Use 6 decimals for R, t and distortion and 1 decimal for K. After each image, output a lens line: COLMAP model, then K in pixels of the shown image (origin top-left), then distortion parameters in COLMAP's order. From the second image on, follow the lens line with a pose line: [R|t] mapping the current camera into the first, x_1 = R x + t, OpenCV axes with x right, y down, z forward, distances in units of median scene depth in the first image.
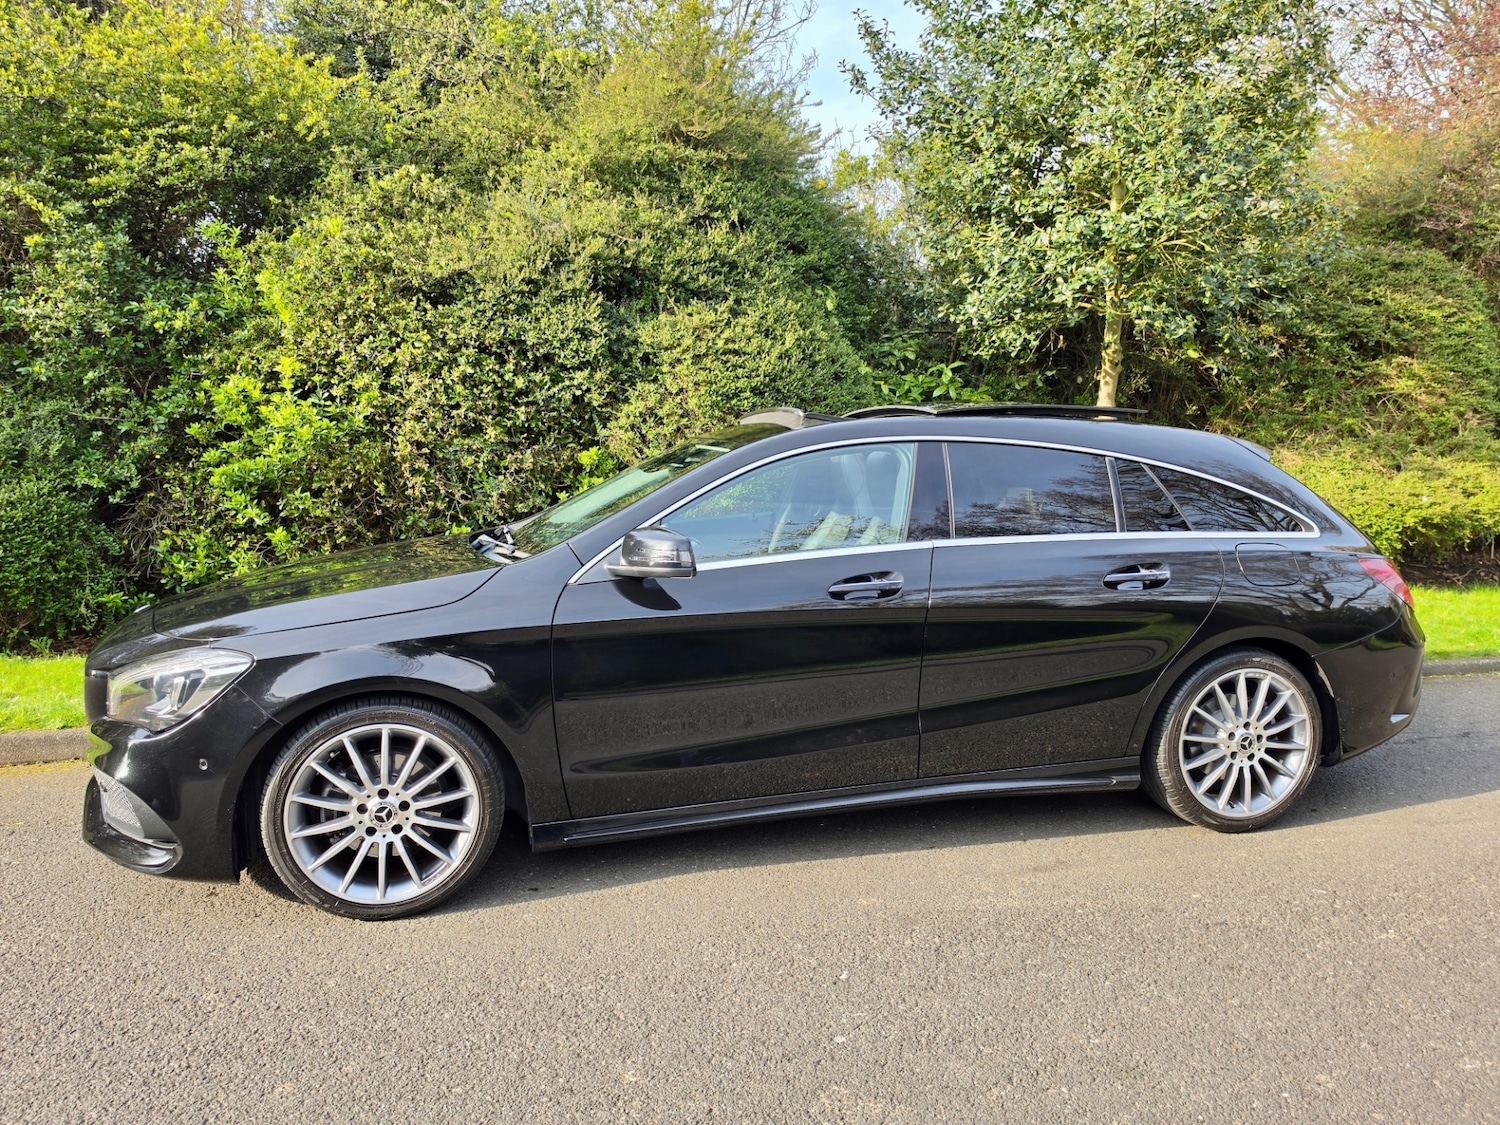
lens RADIAL K [[1048.3, 0, 728.5], [0, 1048.3, 566.3], [0, 0, 1]] dist [0.086480, -0.118496]
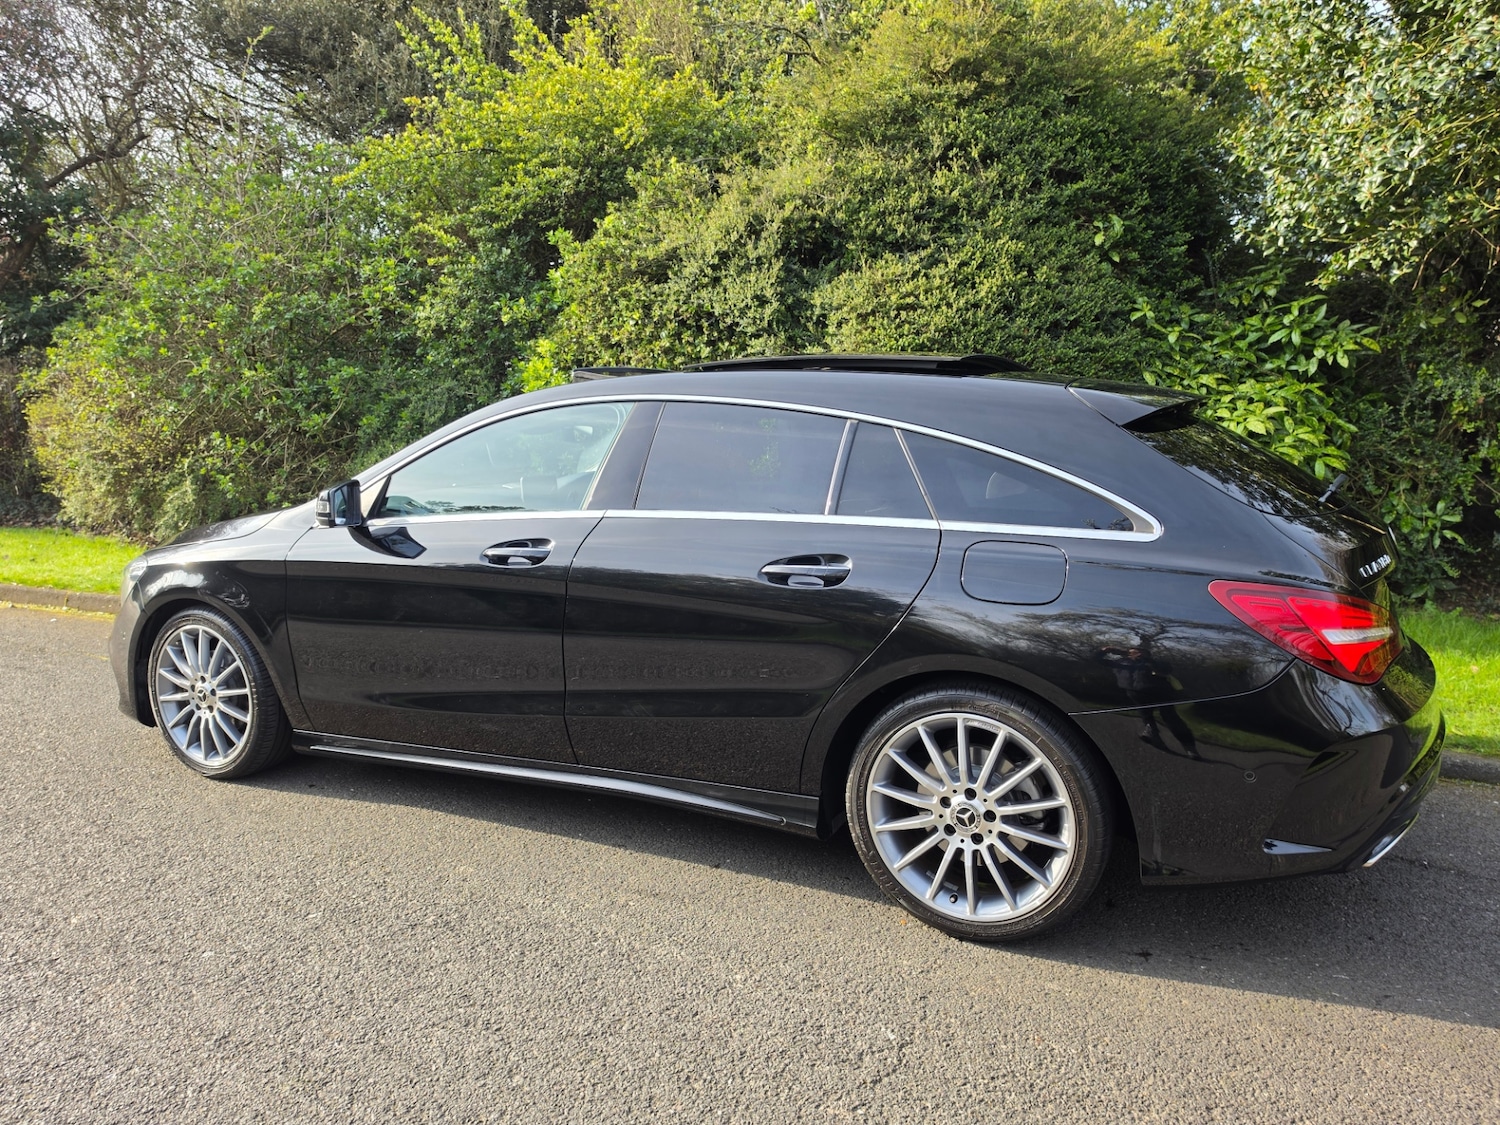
lens RADIAL K [[1033.5, 0, 721.9], [0, 1033.5, 561.3], [0, 0, 1]] dist [0.088751, -0.116112]
pose [[0.766178, 0.085246, -0.636949, 0.485567], [-0.070889, 0.996325, 0.048072, -0.017489], [0.638707, 0.008321, 0.769405, 0.213975]]
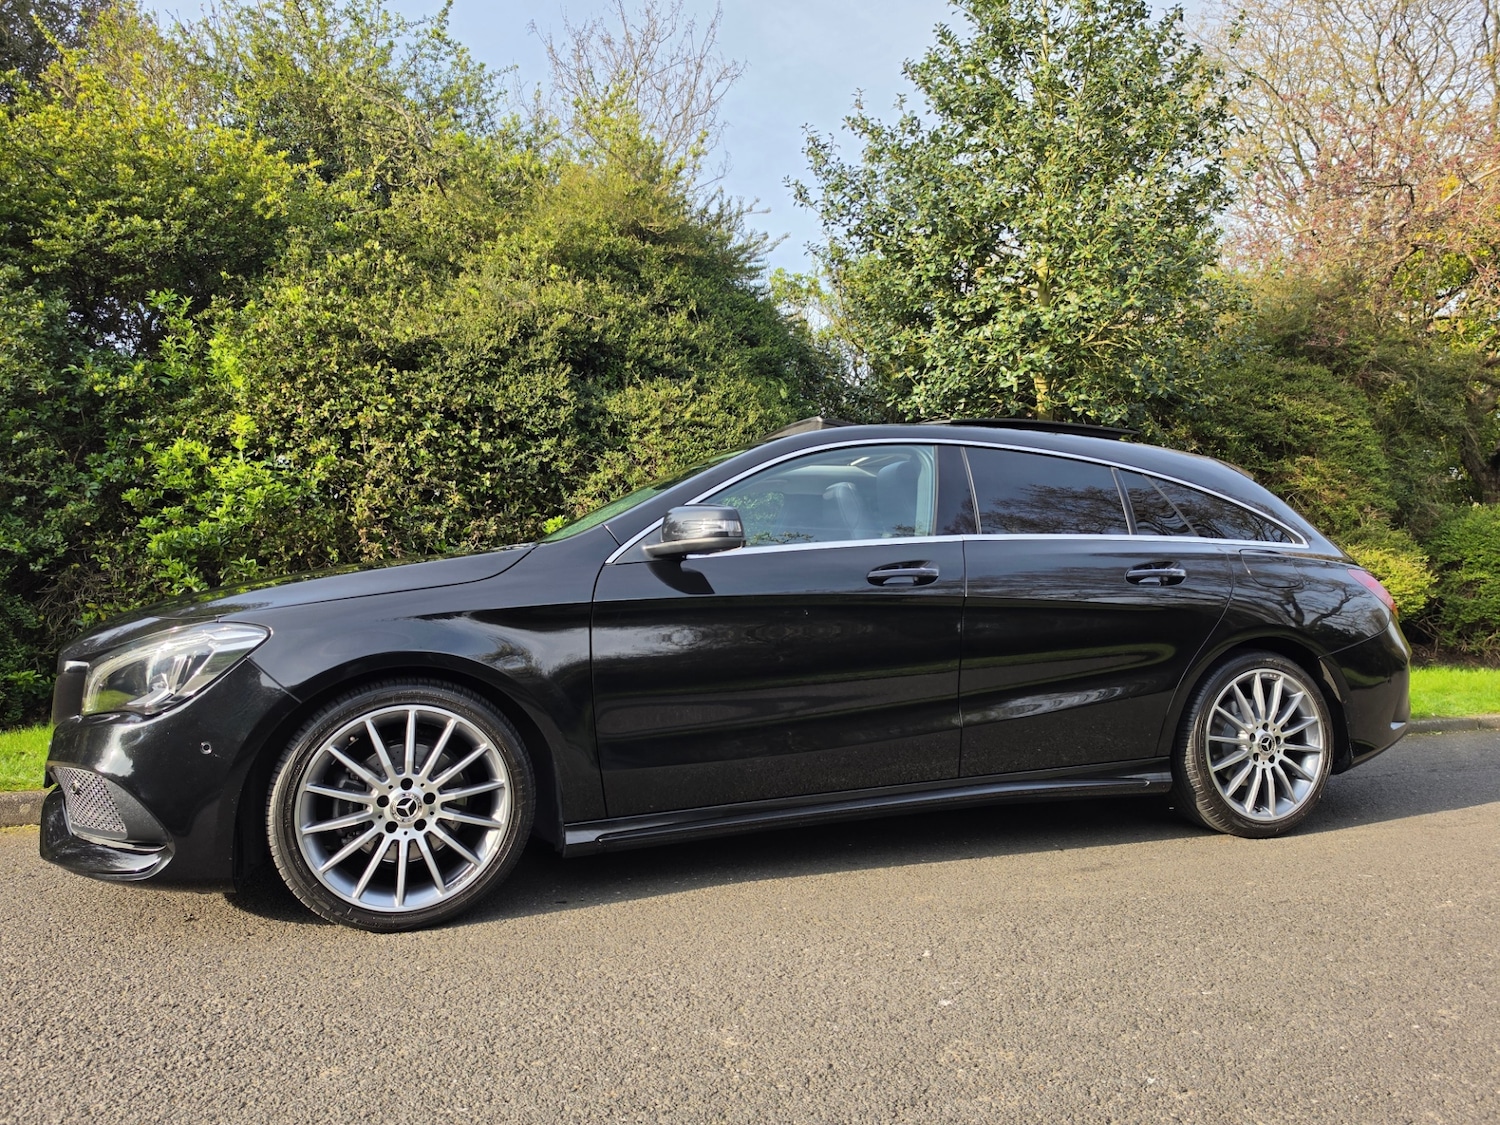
lens RADIAL K [[1048.0, 0, 735.6], [0, 1048.0, 569.5], [0, 0, 1]] dist [0.084711, -0.108808]
pose [[0.994060, -0.001441, 0.108822, -0.073339], [0.017832, 0.988556, -0.149796, 0.088309], [-0.107361, 0.150846, 0.982710, 0.026211]]
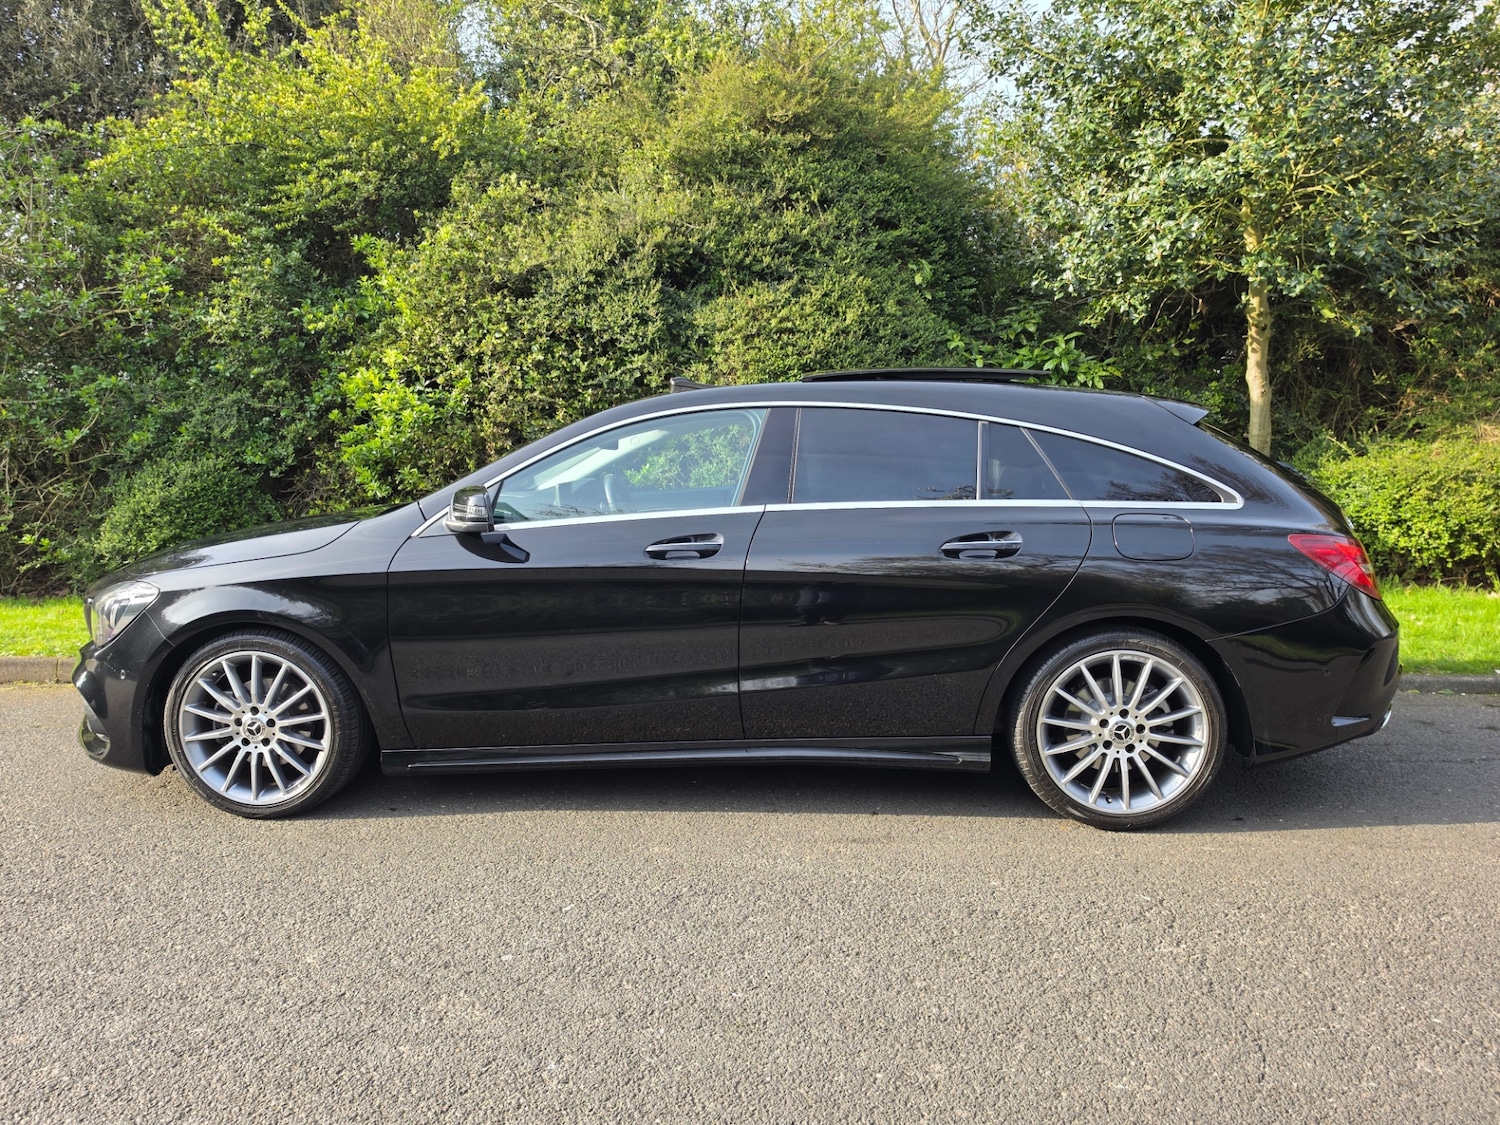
lens RADIAL K [[1044.0, 0, 718.4], [0, 1044.0, 557.3], [0, 0, 1]] dist [0.113100, -0.188789]
pose [[0.952206, 0.026353, -0.304317, 0.262313], [-0.026914, 0.999635, 0.002349, 0.014306], [0.304268, 0.005953, 0.952568, 0.018527]]
